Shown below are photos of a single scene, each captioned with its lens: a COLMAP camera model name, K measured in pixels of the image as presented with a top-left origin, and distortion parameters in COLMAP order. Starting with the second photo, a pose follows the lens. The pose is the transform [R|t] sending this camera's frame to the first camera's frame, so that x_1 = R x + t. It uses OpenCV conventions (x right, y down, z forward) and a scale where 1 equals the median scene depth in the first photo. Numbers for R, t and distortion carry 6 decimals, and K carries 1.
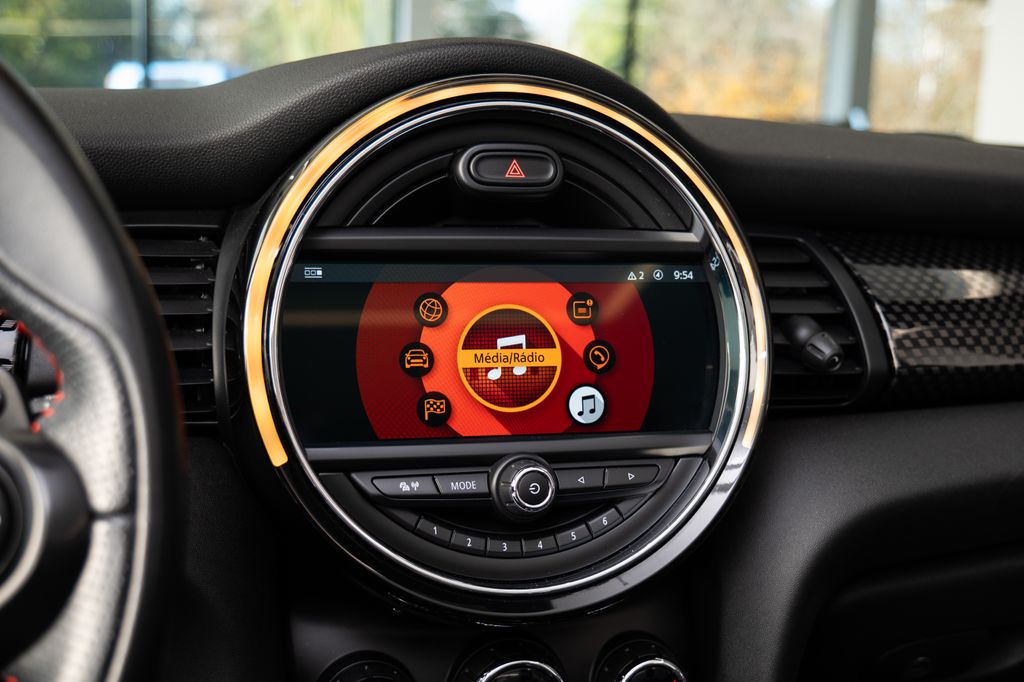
lens RADIAL K [[1280.8, 0, 512.5], [0, 1280.8, 345.1], [0, 0, 1]] dist [-0.000159, 0.000000]
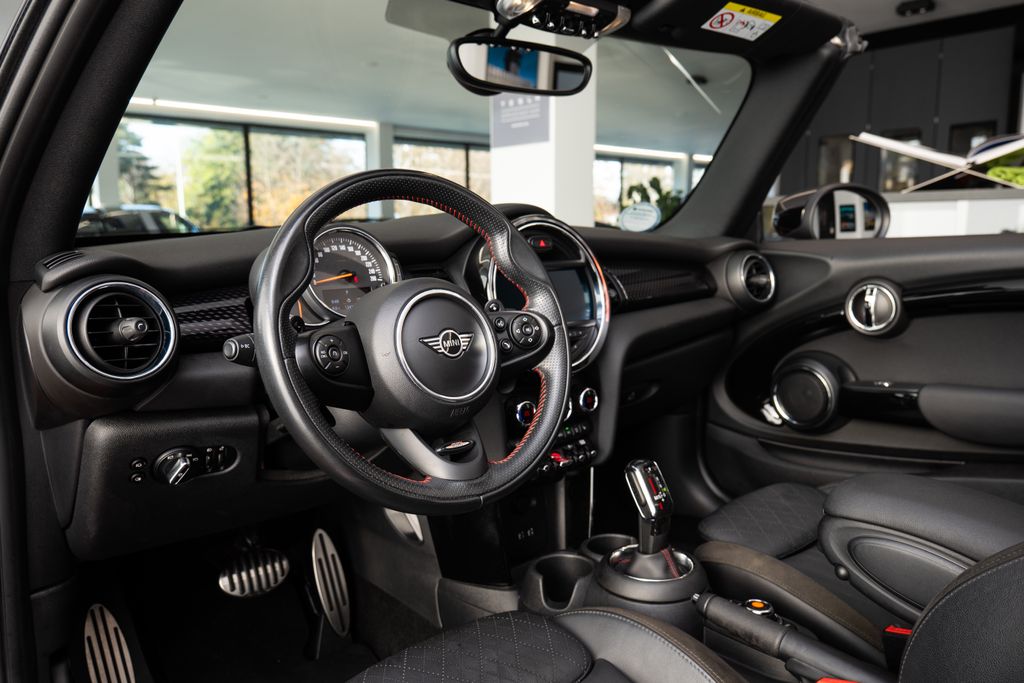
lens RADIAL K [[773.5, 0, 517.5], [0, 773.5, 343.1], [0, 0, 1]] dist [0.013403, -0.014042]
pose [[0.899314, -0.103937, 0.424773, -0.897814], [0.109809, 0.993895, 0.010710, 0.086800], [-0.423293, 0.037012, 0.905237, -0.744174]]
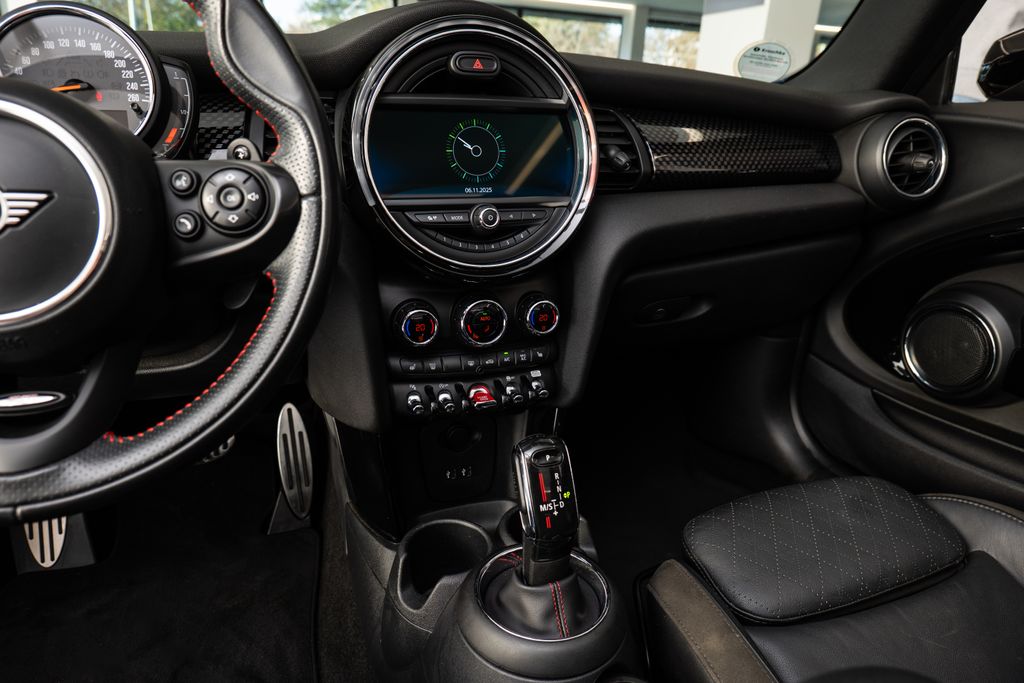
lens RADIAL K [[625.3, 0, 497.9], [0, 625.3, 344.1], [0, 0, 1]] dist [-0.033388, 0.015434]
pose [[0.998118, -0.023575, 0.056605, -0.032459], [0.011815, 0.979781, 0.199723, 0.102112], [-0.060169, -0.198679, 0.978216, -0.071015]]
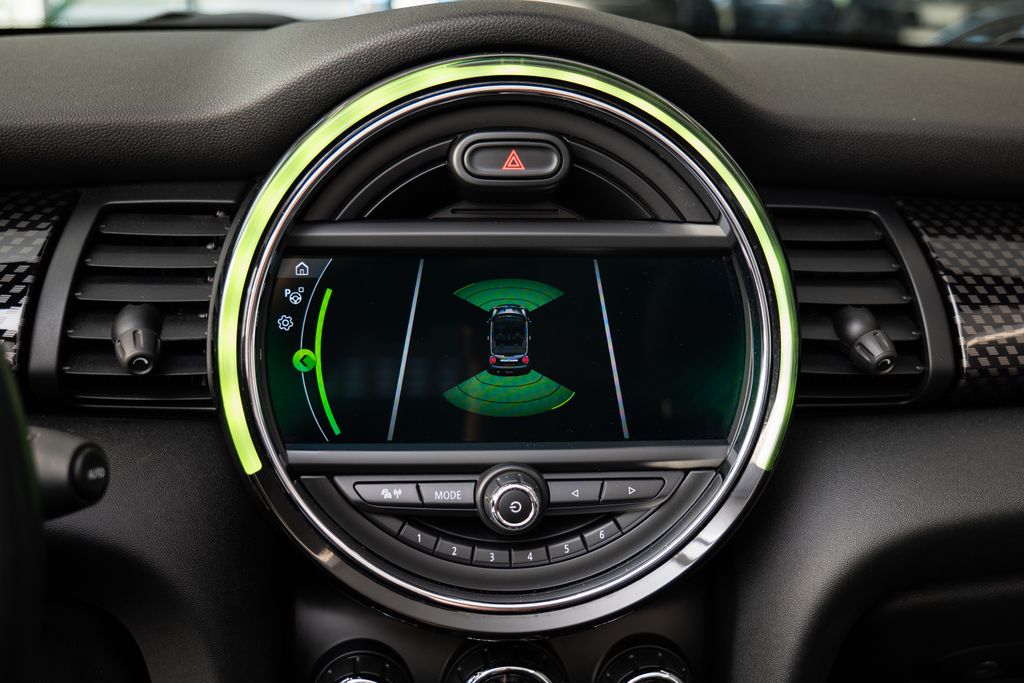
lens RADIAL K [[1223.4, 0, 507.0], [0, 1223.4, 346.5], [0, 0, 1]] dist [-0.000131, 0.000000]
pose [[0.980219, 0.049028, -0.191749, 0.166665], [-0.021186, 0.989258, 0.144640, -0.127591], [0.196780, -0.137716, 0.970727, 0.120750]]
